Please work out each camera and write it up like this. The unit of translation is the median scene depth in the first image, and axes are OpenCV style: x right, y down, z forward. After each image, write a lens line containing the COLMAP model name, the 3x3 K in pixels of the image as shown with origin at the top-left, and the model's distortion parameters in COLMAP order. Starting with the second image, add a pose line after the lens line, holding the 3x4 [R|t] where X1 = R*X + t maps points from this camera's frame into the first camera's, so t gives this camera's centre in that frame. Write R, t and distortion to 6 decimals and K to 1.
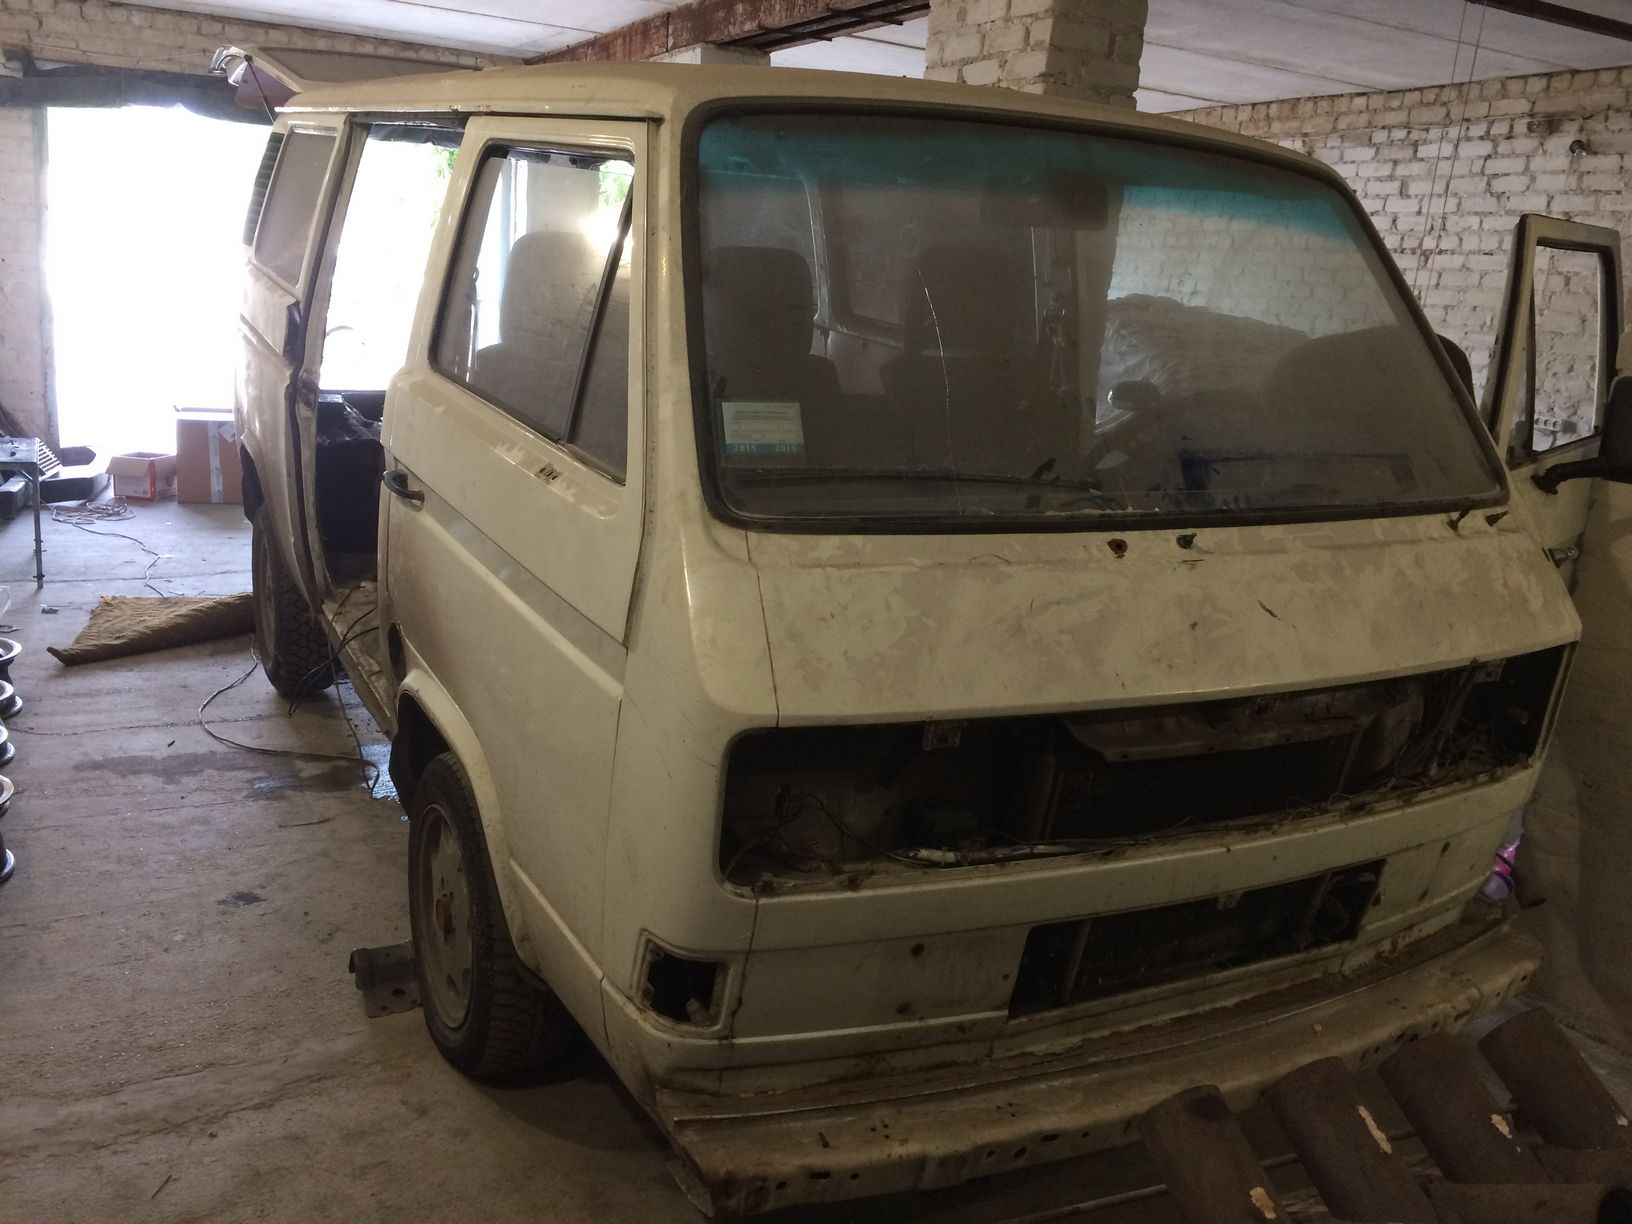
lens RADIAL K [[1403.2, 0, 806.8], [0, 1403.2, 616.5], [0, 0, 1]] dist [0.094583, -0.155154]
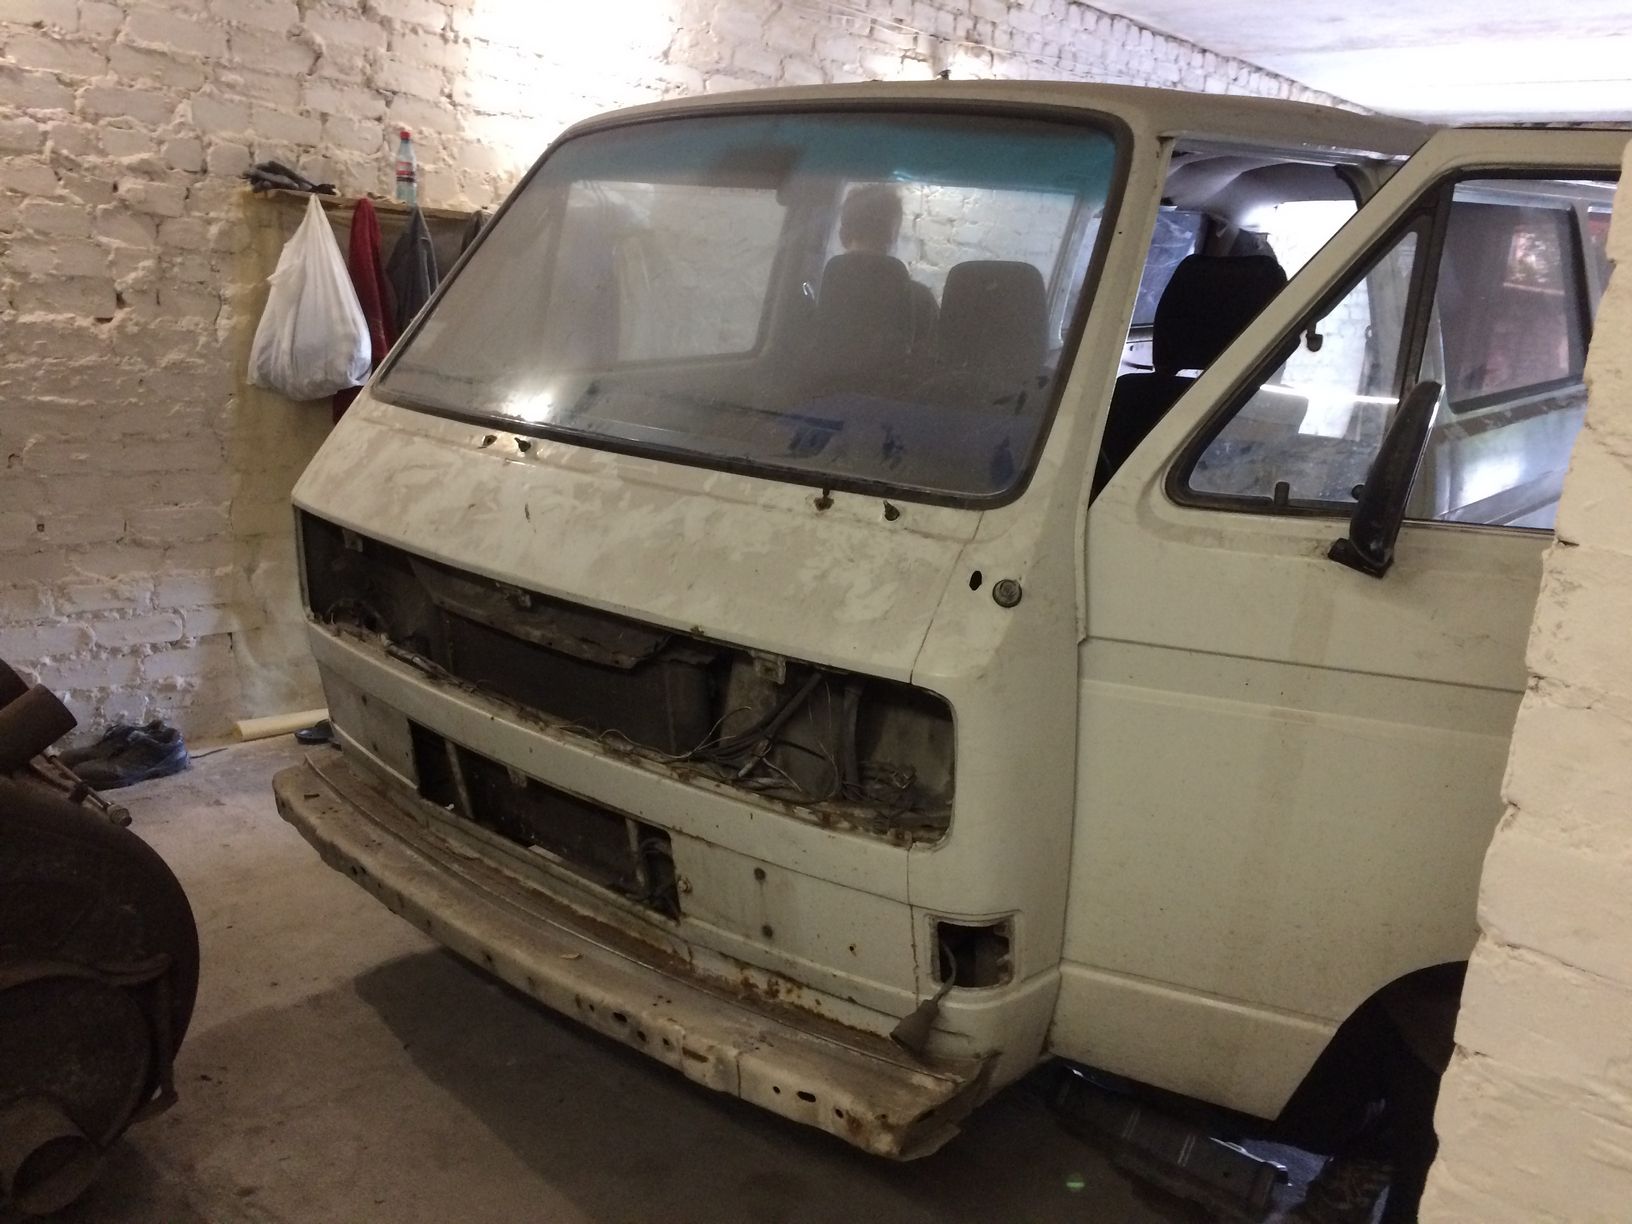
lens RADIAL K [[1398.4, 0, 809.3], [0, 1398.4, 611.1], [0, 0, 1]] dist [0.089394, -0.135127]
pose [[0.352272, 0.172070, -0.919944, 1.375378], [-0.271918, 0.959368, 0.075319, -0.070122], [0.895525, 0.223616, 0.384748, 0.753802]]
